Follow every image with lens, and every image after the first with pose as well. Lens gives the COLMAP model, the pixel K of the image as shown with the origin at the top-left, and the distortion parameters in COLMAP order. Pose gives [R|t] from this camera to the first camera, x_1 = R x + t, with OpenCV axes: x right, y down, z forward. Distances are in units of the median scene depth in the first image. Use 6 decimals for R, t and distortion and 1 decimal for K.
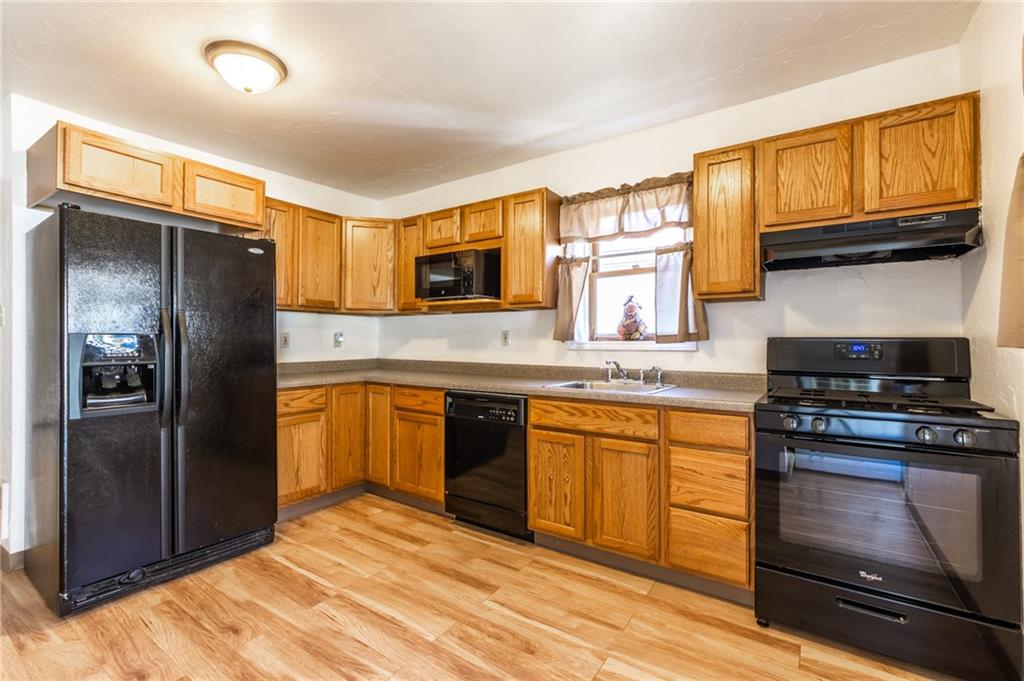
lens RADIAL K [[450.4, 0, 513.6], [0, 450.4, 341.6], [0, 0, 1]] dist [-0.002910, -0.003027]
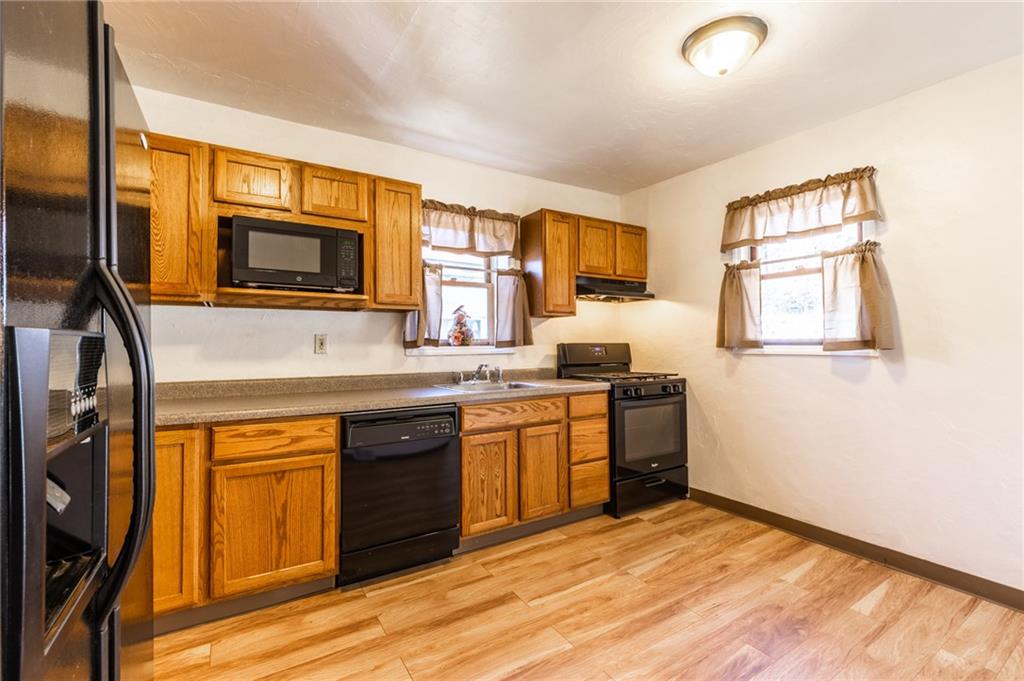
lens RADIAL K [[450.4, 0, 514.6], [0, 450.4, 341.2], [0, 0, 1]] dist [-0.002910, -0.003027]
pose [[0.394618, 0.003183, 0.918840, -0.777780], [0.007364, 0.999951, -0.006627, -0.006154], [-0.918816, 0.009382, 0.394575, 0.482556]]
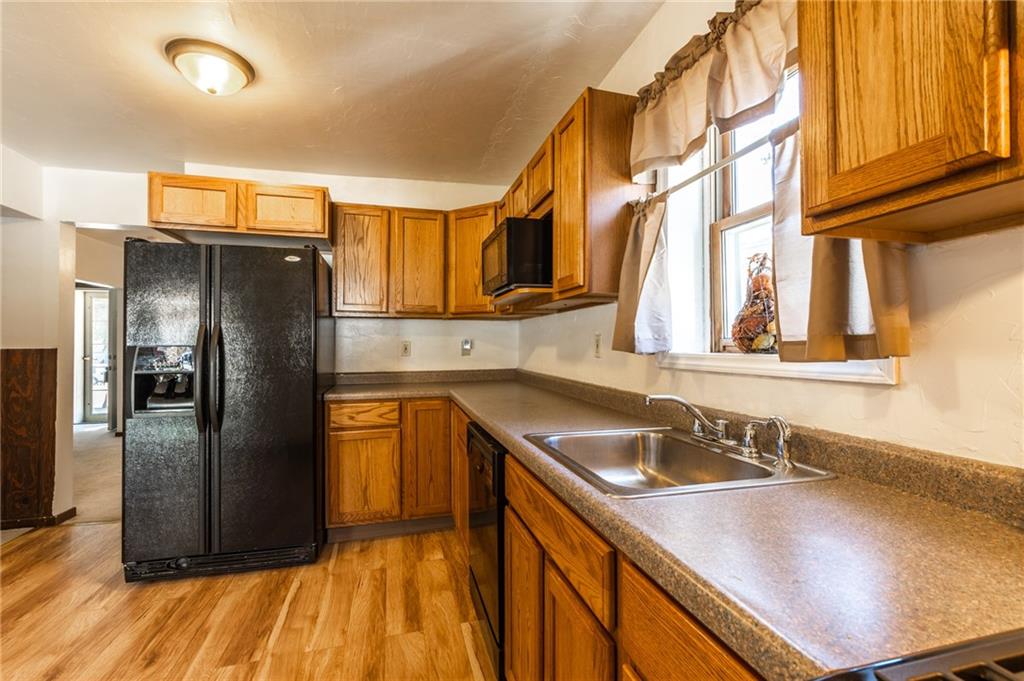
lens RADIAL K [[450.4, 0, 513.8], [0, 450.4, 339.6], [0, 0, 1]] dist [-0.002910, -0.003027]
pose [[0.762388, -0.011056, -0.647026, 0.400447], [0.003555, 0.999911, -0.012897, -0.011771], [0.647111, 0.007533, 0.762359, 0.536560]]
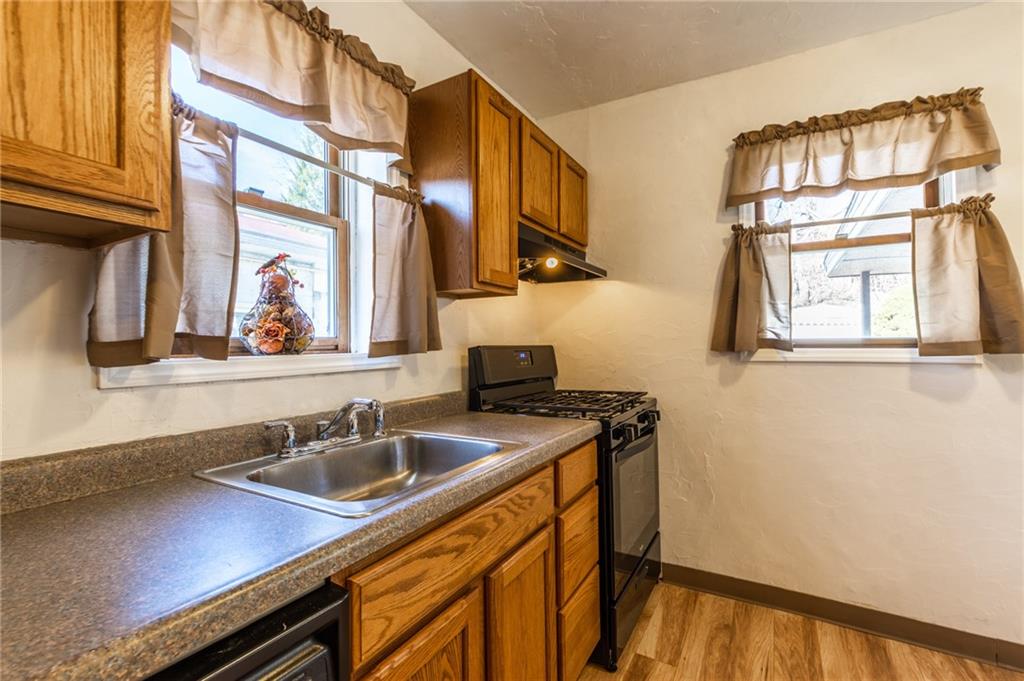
lens RADIAL K [[450.4, 0, 515.0], [0, 450.4, 337.1], [0, 0, 1]] dist [-0.002910, -0.003027]
pose [[-0.079021, 0.015294, 0.996756, -0.228155], [0.010102, 0.999843, -0.014541, -0.011110], [-0.996822, 0.008920, -0.079164, 0.878544]]
